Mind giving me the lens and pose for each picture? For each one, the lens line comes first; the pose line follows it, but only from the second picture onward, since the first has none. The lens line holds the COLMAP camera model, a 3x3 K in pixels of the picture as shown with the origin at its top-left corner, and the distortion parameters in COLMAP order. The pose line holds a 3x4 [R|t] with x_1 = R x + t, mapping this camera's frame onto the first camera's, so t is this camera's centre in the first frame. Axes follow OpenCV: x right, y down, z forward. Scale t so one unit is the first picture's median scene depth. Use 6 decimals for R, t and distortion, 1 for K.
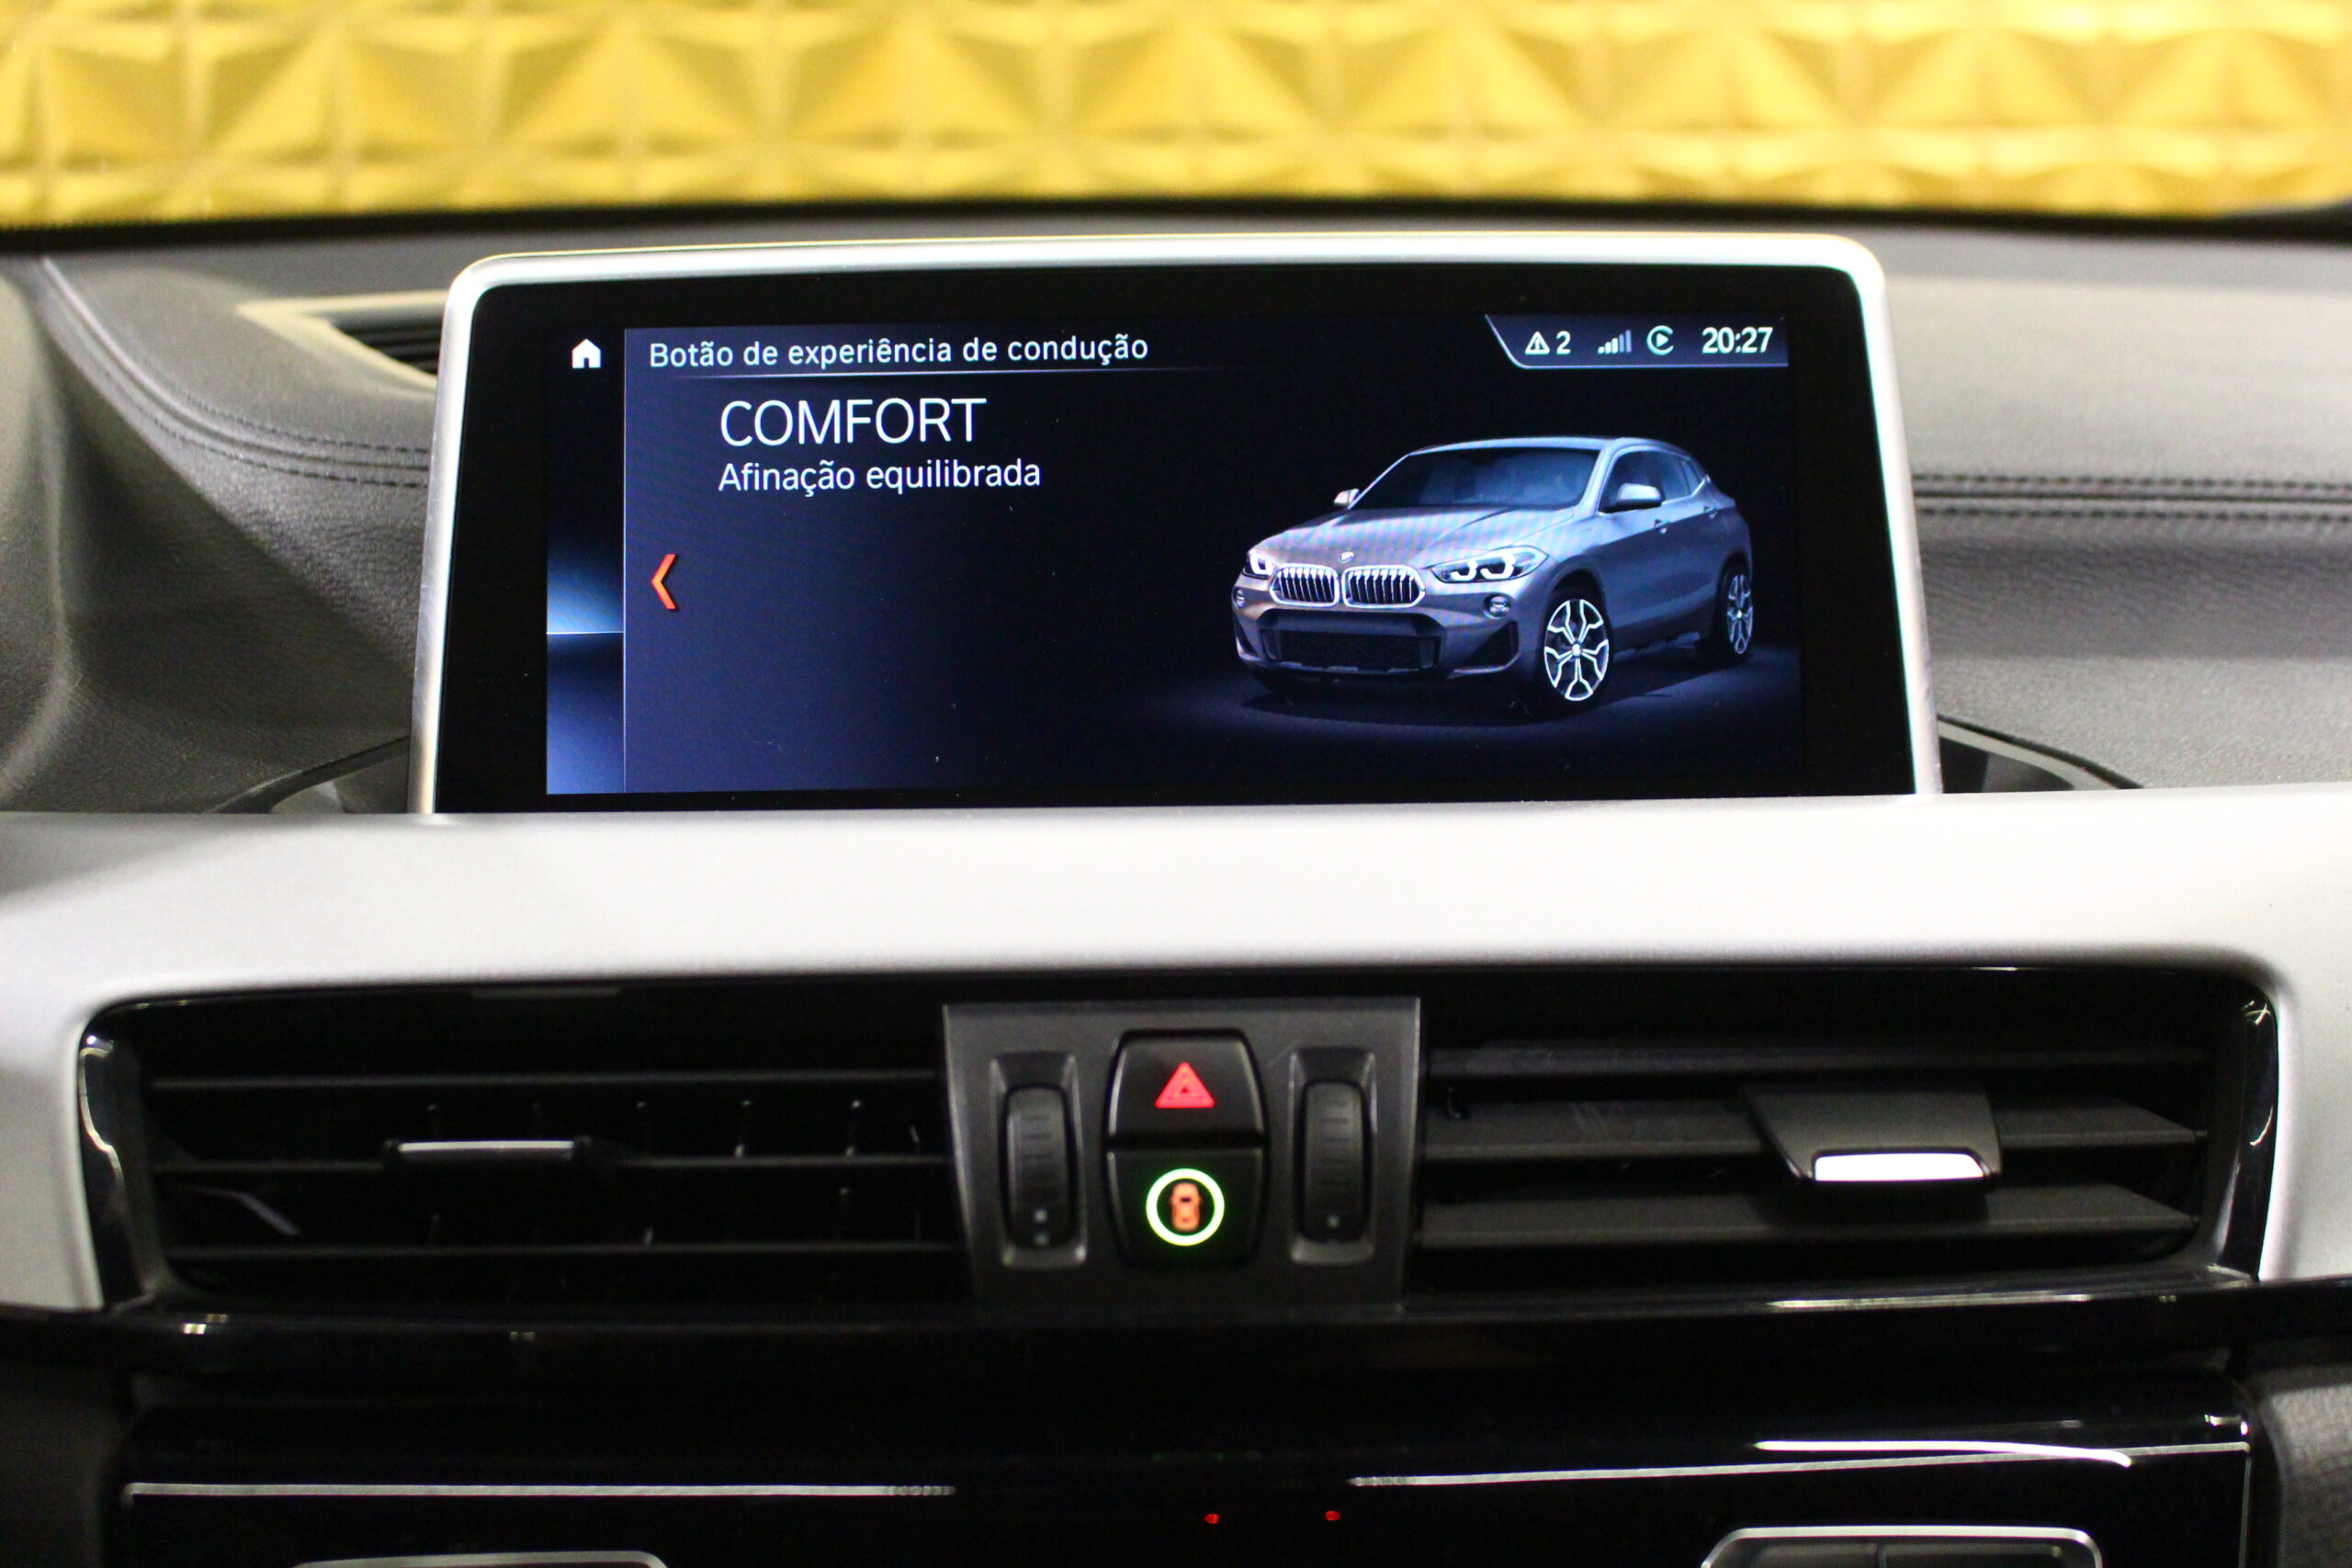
lens RADIAL K [[2801.4, 0, 1179.9], [0, 2801.4, 819.3], [0, 0, 1]] dist [-0.144559, 0.309447]
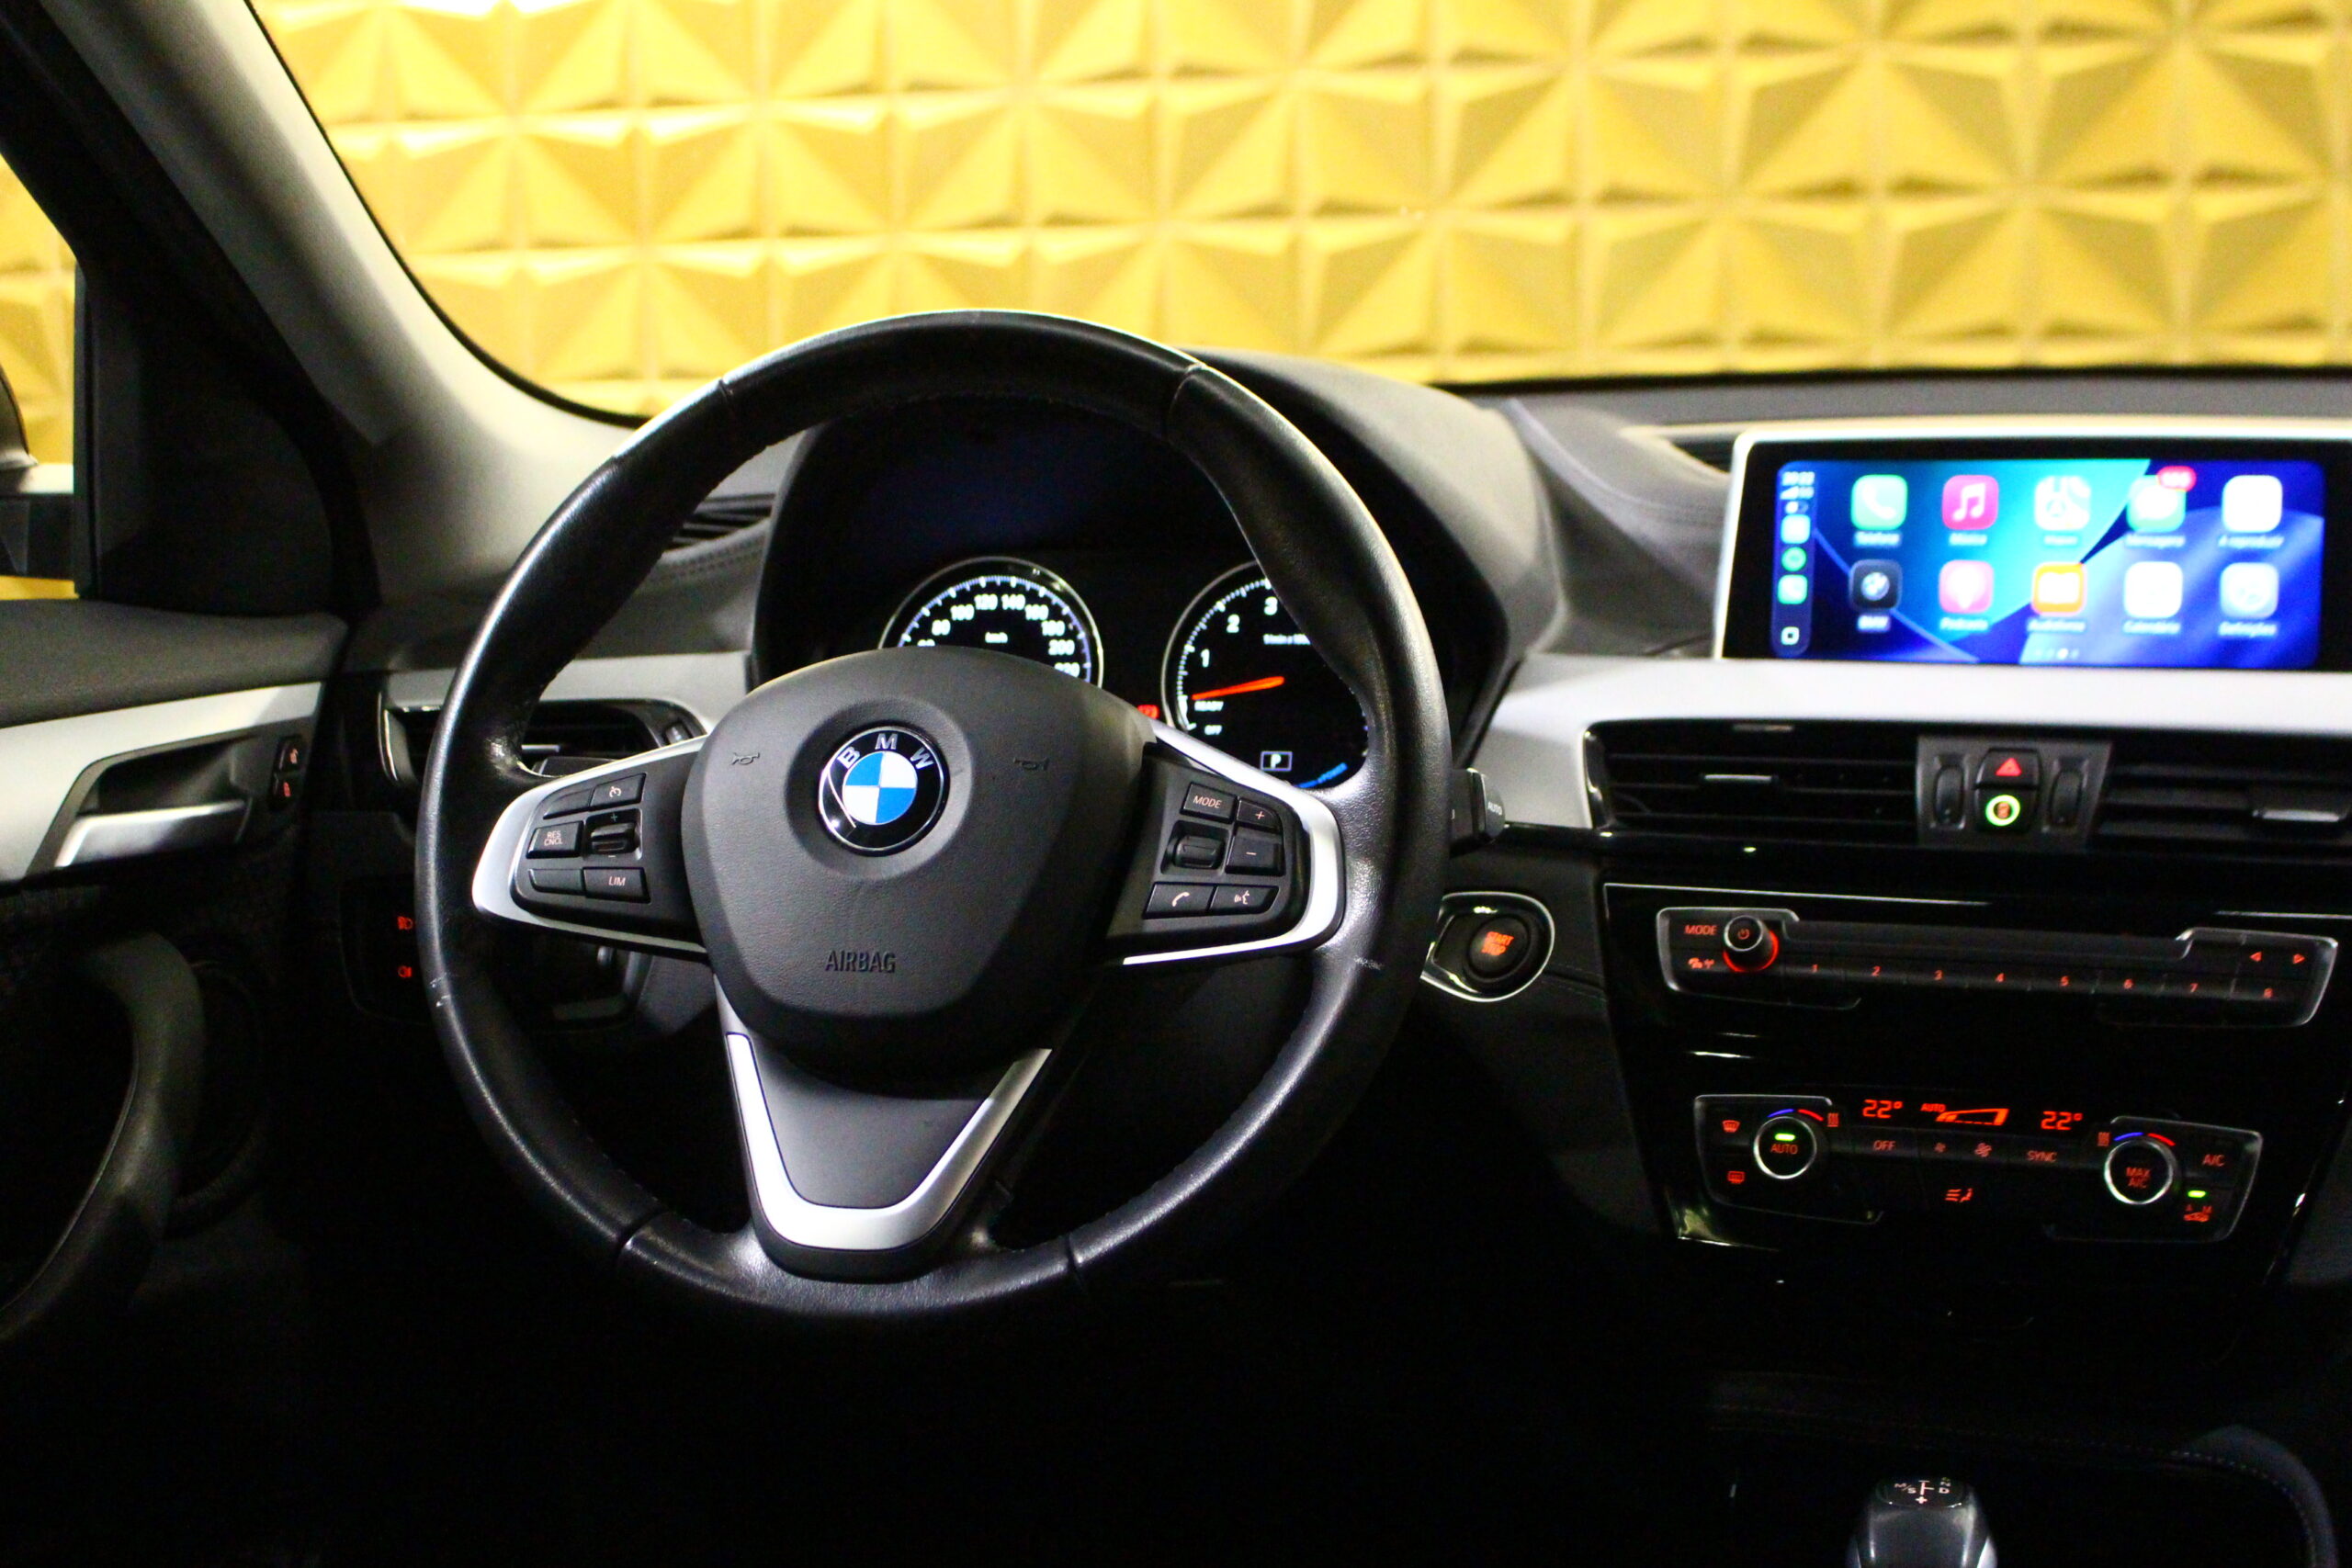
lens RADIAL K [[3325.6, 0, 1176.0], [0, 3325.6, 784.0], [0, 0, 1]] dist [-0.062643, -0.002101]
pose [[0.921613, 0.046053, -0.385368, 0.463916], [-0.060518, 0.997842, -0.025484, 0.231015], [0.383363, 0.046808, 0.922411, -2.066364]]
